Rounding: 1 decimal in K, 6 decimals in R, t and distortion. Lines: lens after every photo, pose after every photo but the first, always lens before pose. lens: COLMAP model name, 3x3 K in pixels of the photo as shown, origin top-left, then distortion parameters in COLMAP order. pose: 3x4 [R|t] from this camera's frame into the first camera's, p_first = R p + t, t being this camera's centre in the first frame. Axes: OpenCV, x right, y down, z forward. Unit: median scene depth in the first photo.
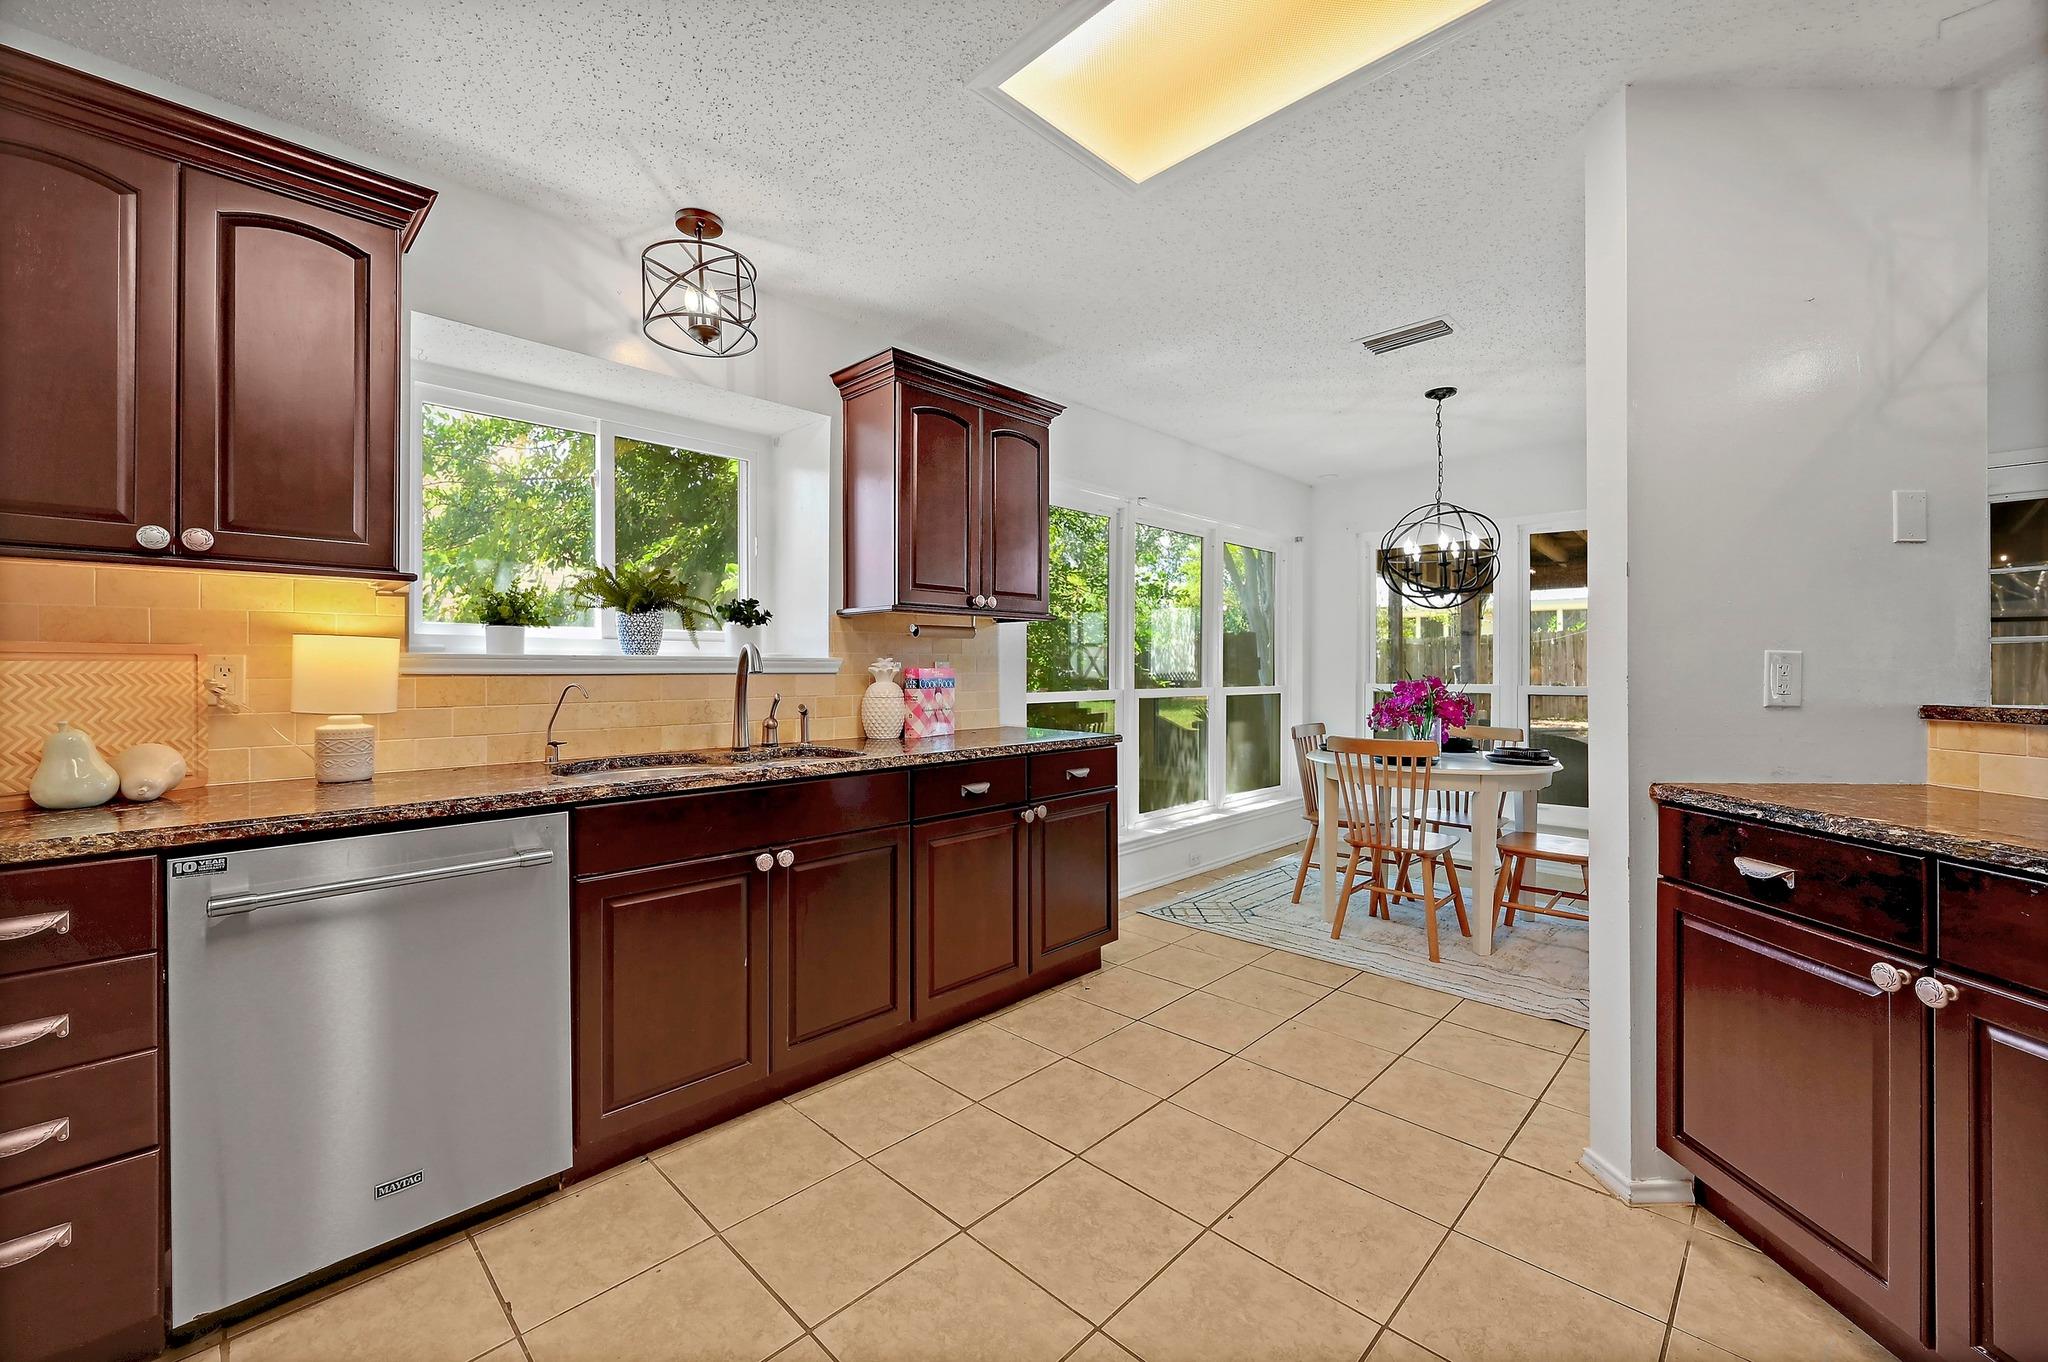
lens RADIAL K [[815.2, 0, 1037.8], [0, 815.2, 672.2], [0, 0, 1]] dist [-0.000502, -0.000024]
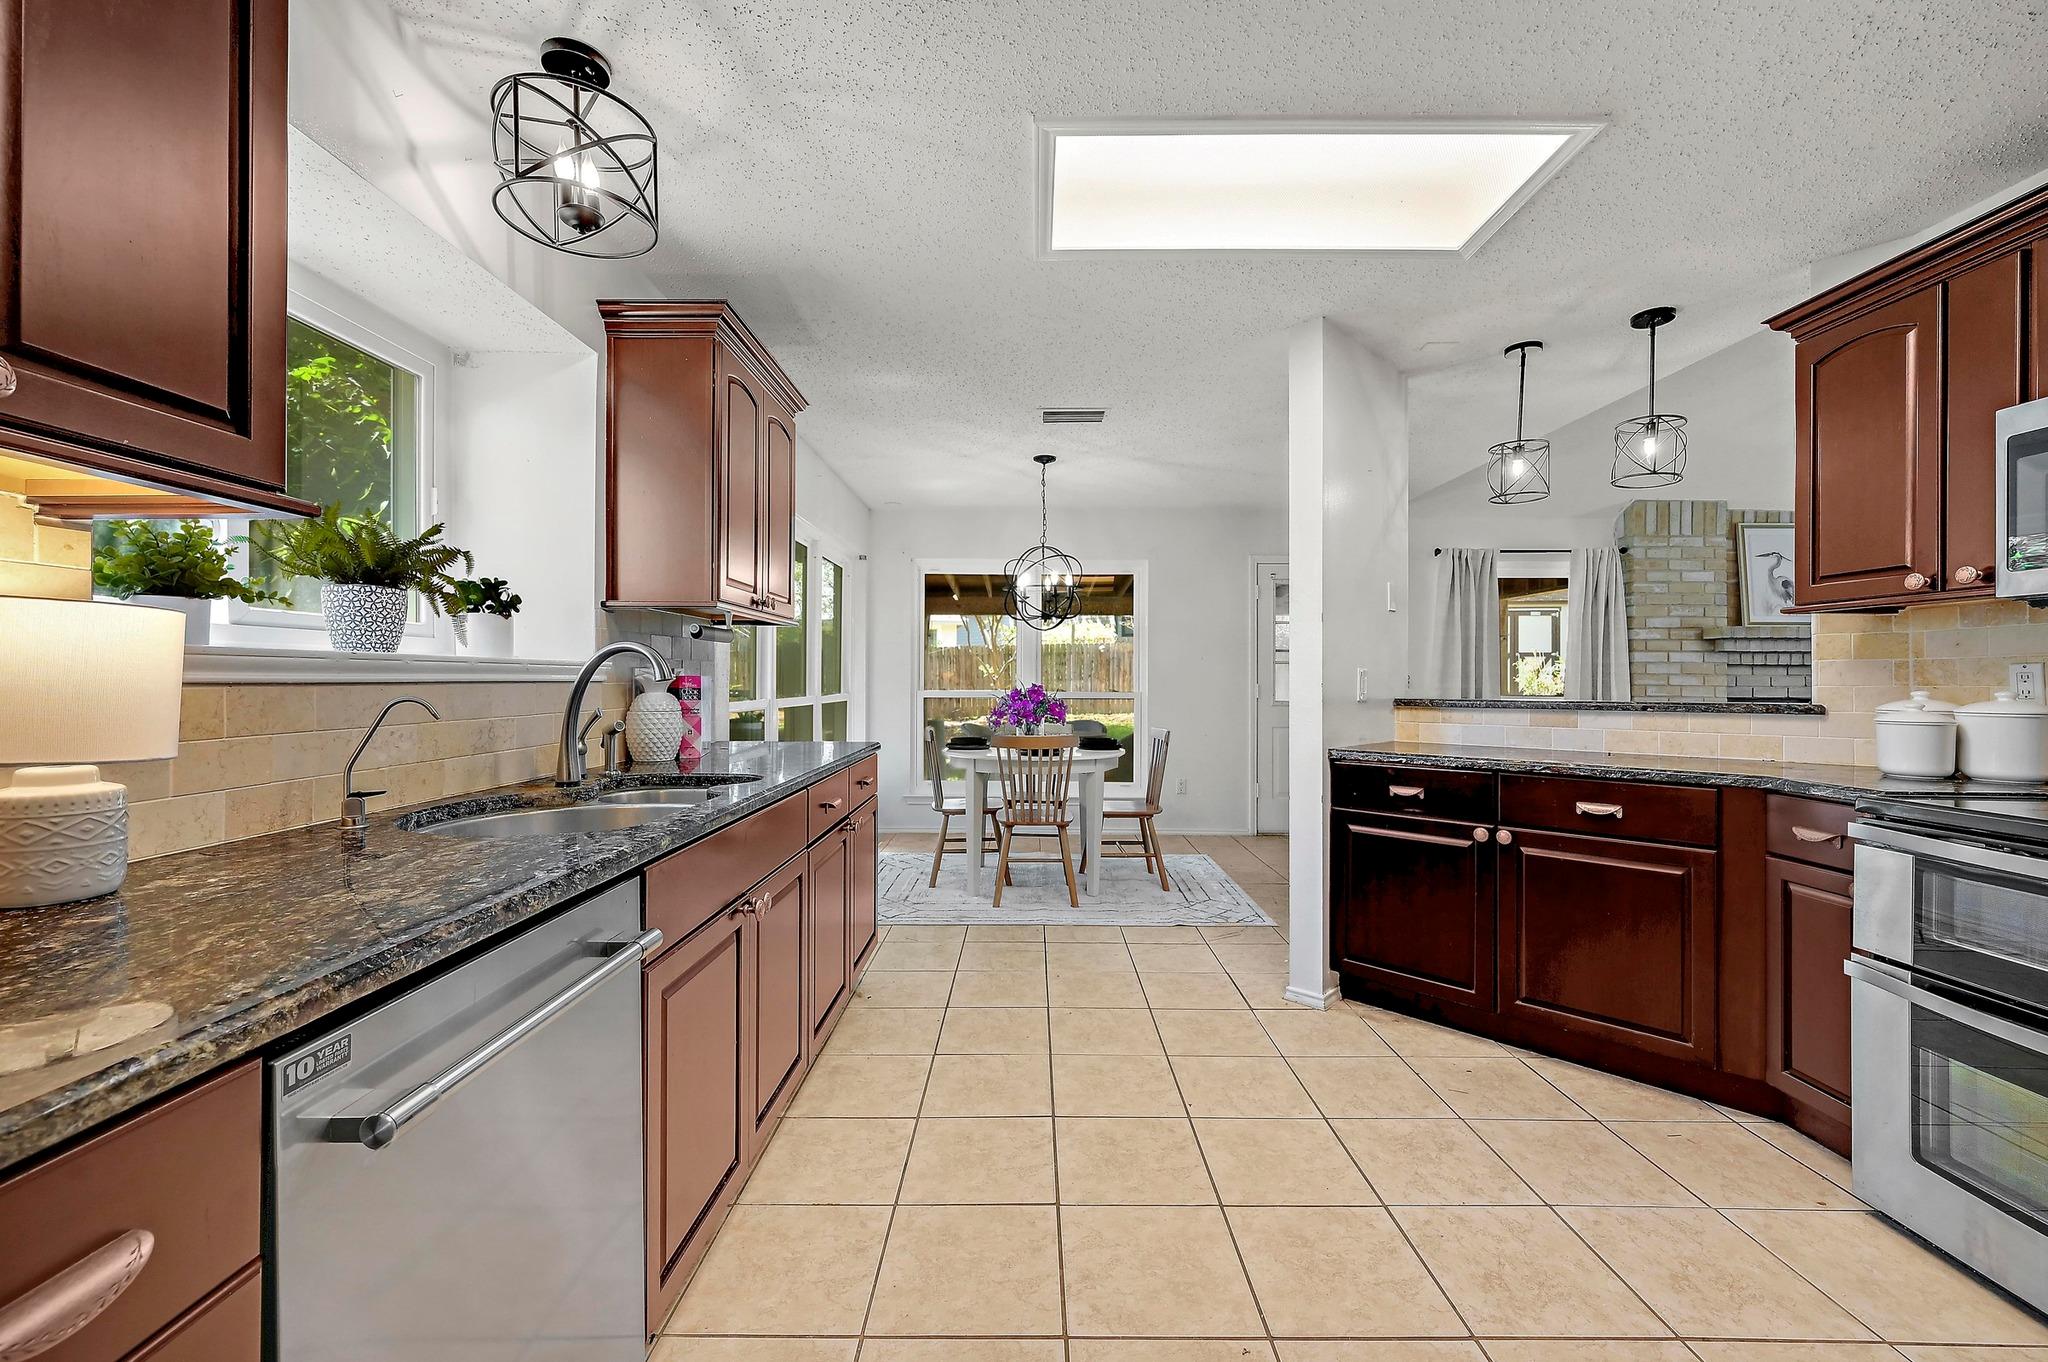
lens RADIAL K [[806.9, 0, 1029.8], [0, 806.9, 680.0], [0, 0, 1]] dist [0.000178, 0.000054]
pose [[0.719025, 0.002007, 0.694982, -0.563645], [-0.001712, 0.999998, -0.001117, -0.000038], [-0.694982, -0.000386, 0.719027, 0.175558]]
